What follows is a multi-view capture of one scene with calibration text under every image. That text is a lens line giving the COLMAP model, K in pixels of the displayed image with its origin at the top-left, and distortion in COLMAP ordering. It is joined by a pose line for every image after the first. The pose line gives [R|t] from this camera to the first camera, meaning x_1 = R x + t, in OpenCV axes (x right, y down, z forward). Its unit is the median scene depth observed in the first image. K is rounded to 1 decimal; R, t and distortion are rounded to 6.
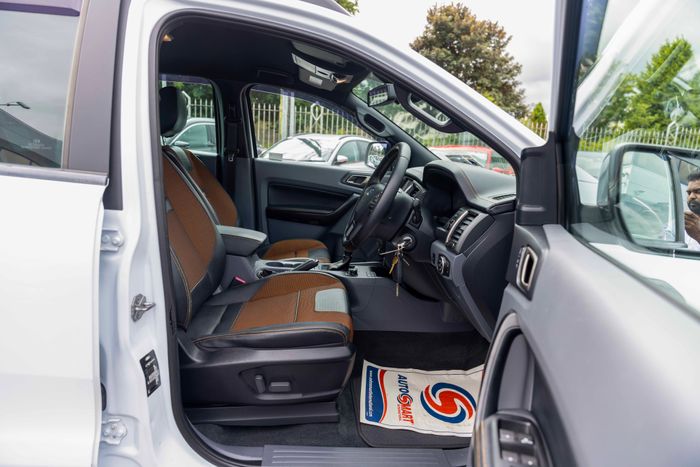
lens RADIAL K [[447.7, 0, 350.3], [0, 447.7, 233.1], [0, 0, 1]] dist [0.002038, -0.002902]
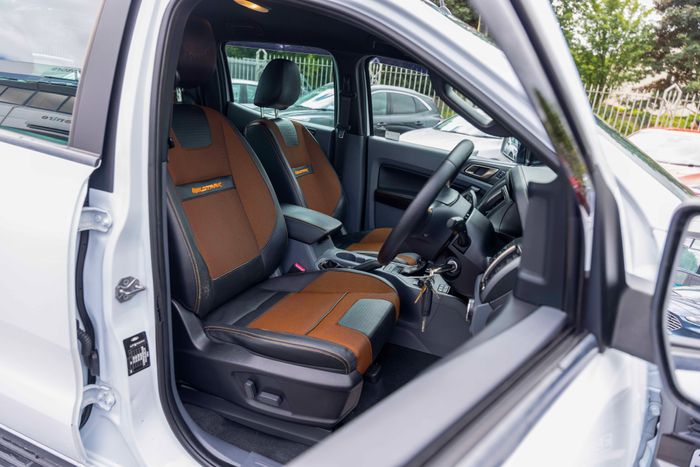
lens RADIAL K [[447.7, 0, 349.9], [0, 447.7, 235.4], [0, 0, 1]] dist [0.002038, -0.002902]
pose [[0.908712, 0.162397, -0.384538, 0.293432], [-0.134619, 0.986011, 0.098288, -0.100550], [0.395121, -0.037549, 0.917861, 0.233820]]
